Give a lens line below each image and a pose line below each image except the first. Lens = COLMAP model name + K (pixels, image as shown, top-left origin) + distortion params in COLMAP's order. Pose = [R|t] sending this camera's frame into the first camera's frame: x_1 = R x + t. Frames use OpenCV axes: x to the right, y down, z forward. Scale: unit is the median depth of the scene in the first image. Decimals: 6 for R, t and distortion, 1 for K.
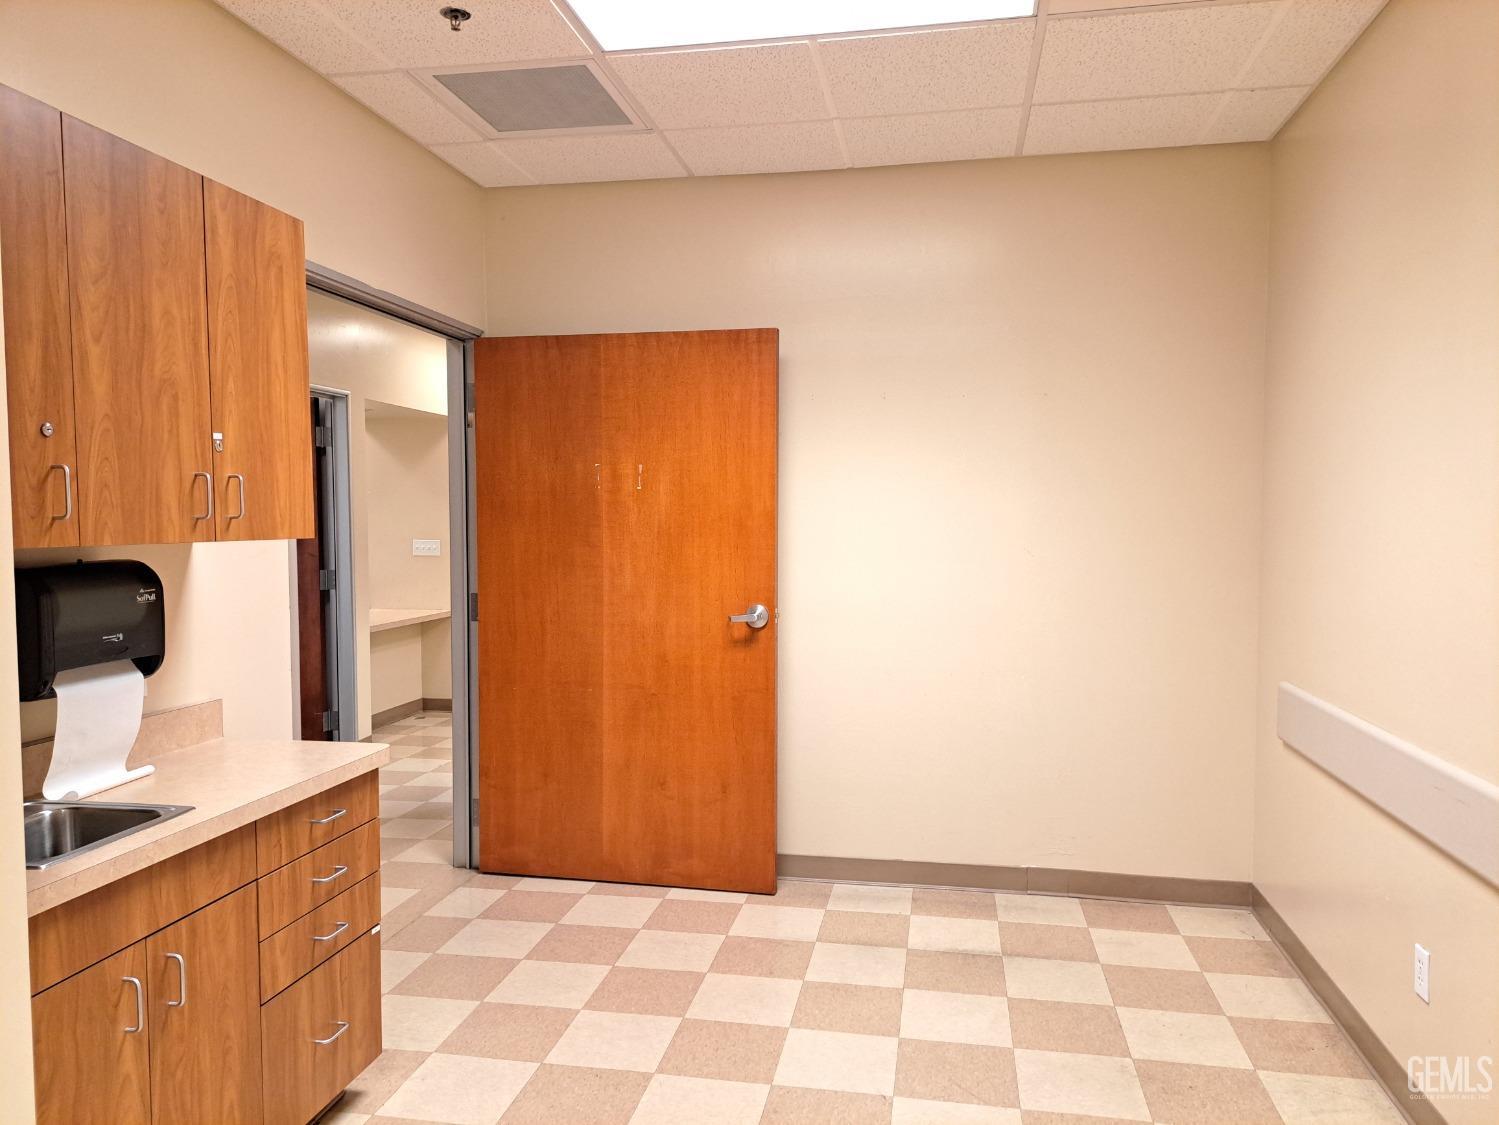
lens RADIAL K [[1073.7, 0, 752.1], [0, 1073.7, 571.5], [0, 0, 1]] dist [0.038671, -0.025975]
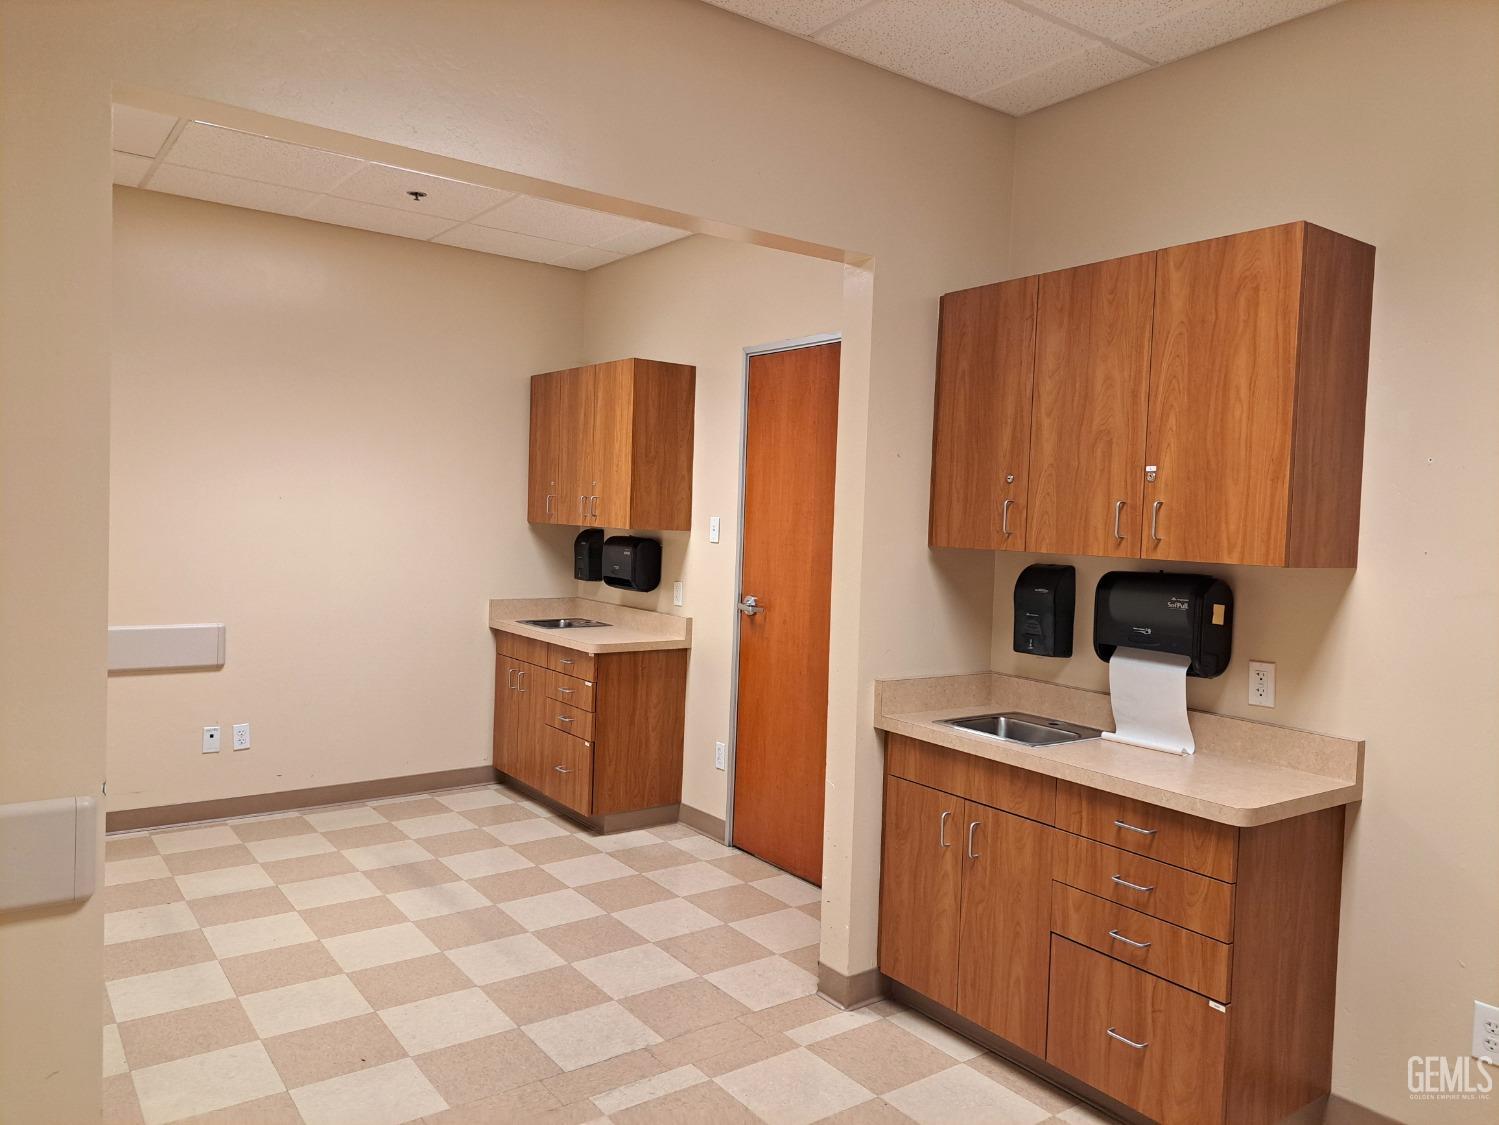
lens RADIAL K [[1073.7, 0, 752.9], [0, 1073.7, 553.7], [0, 0, 1]] dist [0.038671, -0.025975]
pose [[-0.687137, 0.002273, -0.726524, 0.660627], [-0.073189, 0.994692, 0.072334, -0.088556], [0.722832, 0.102877, -0.683323, 1.529126]]
